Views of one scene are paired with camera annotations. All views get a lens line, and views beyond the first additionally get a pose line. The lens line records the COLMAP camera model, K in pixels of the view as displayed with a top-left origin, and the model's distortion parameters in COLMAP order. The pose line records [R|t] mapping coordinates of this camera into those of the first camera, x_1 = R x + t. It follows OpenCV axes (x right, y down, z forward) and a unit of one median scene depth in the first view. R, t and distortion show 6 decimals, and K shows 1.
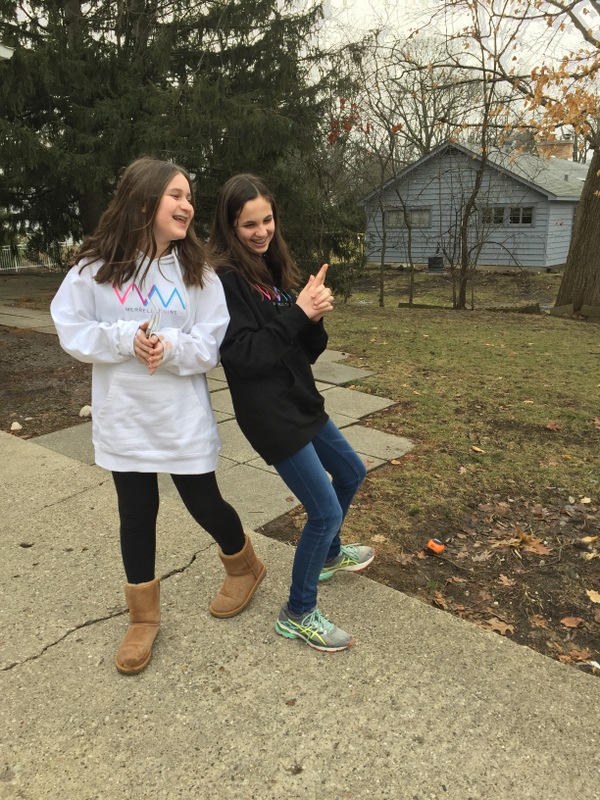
lens RADIAL K [[677.8, 0, 301.6], [0, 677.8, 402.0], [0, 0, 1]] dist [0.082345, -0.108989]
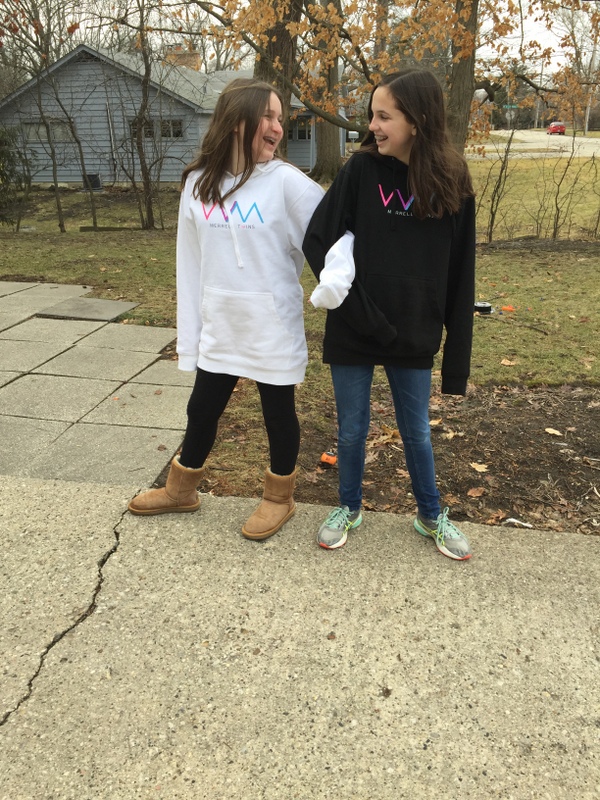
lens RADIAL K [[676.5, 0, 300.9], [0, 676.5, 404.0], [0, 0, 1]] dist [0.097993, -0.131562]
pose [[0.874016, -0.192574, 0.446107, -0.270307], [0.140242, 0.979015, 0.147855, -0.027773], [-0.465219, -0.066664, 0.882682, 0.106198]]
